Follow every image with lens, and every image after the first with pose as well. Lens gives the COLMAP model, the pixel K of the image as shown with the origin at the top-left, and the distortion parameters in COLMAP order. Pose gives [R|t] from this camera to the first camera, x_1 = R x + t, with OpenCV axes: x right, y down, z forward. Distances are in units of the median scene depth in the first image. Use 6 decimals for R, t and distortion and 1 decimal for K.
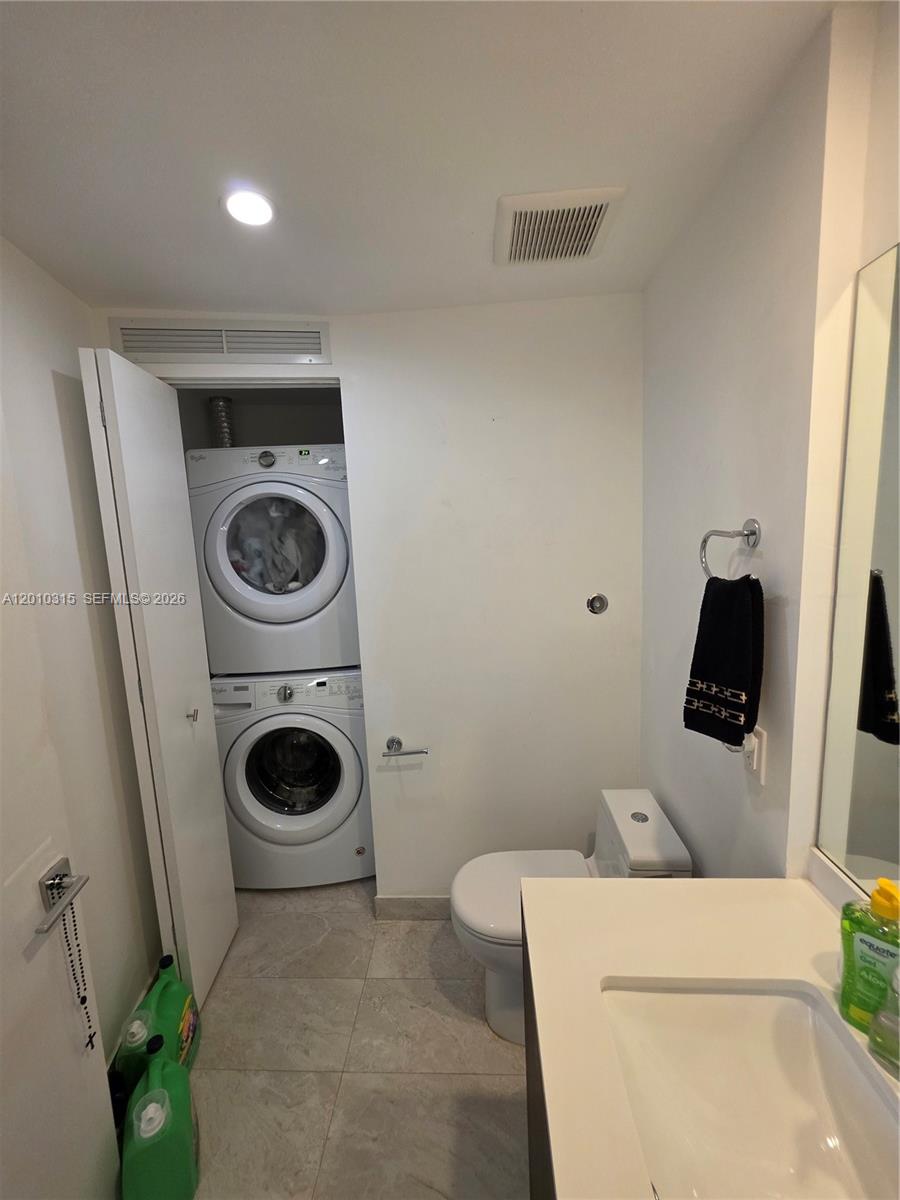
lens RADIAL K [[479.4, 0, 448.4], [0, 479.4, 597.7], [0, 0, 1]] dist [0.002402, 0.000208]
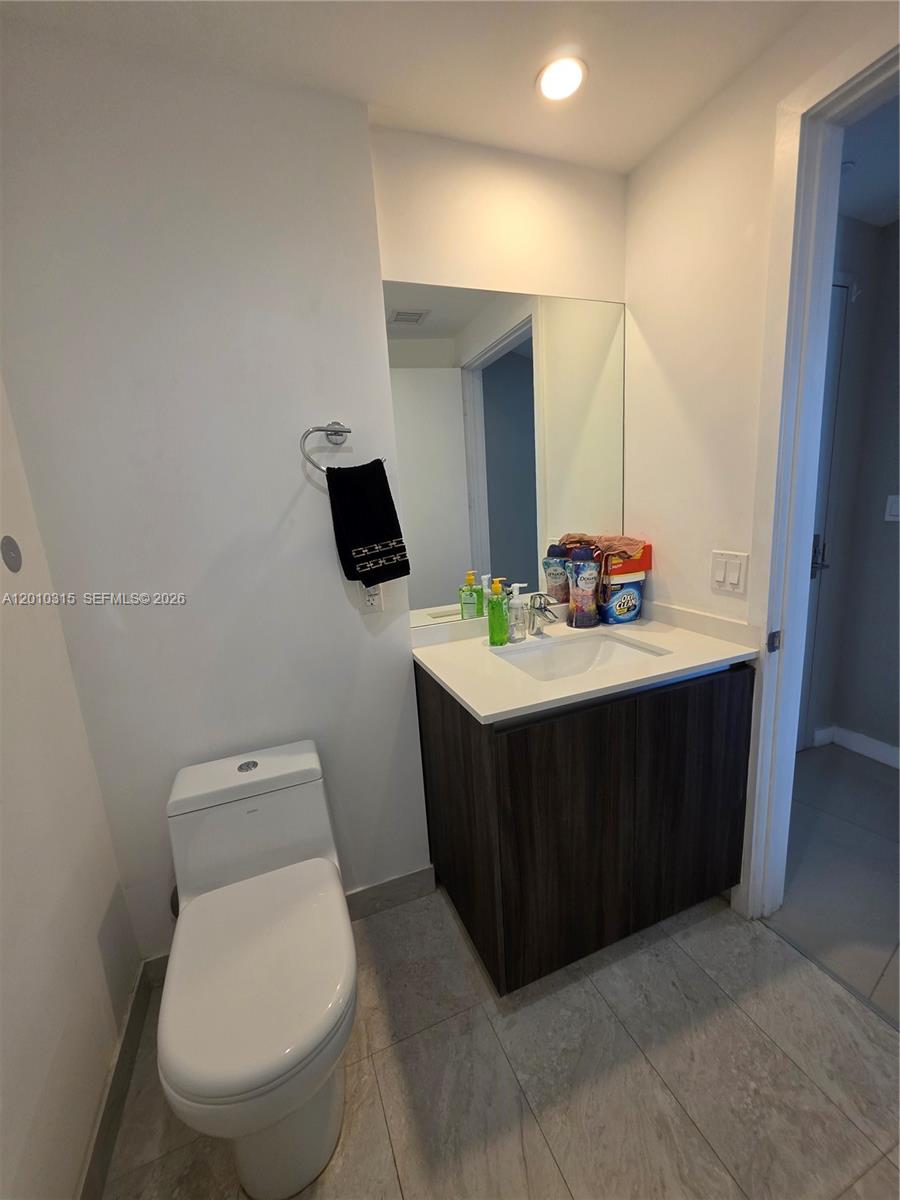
lens RADIAL K [[475.6, 0, 453.9], [0, 475.6, 582.8], [0, 0, 1]] dist [-0.001336, -0.000013]
pose [[-0.409407, -0.107384, 0.906010, -0.647806], [0.202000, 0.957734, 0.204794, 0.050552], [-0.889709, 0.266858, -0.370412, 1.169607]]
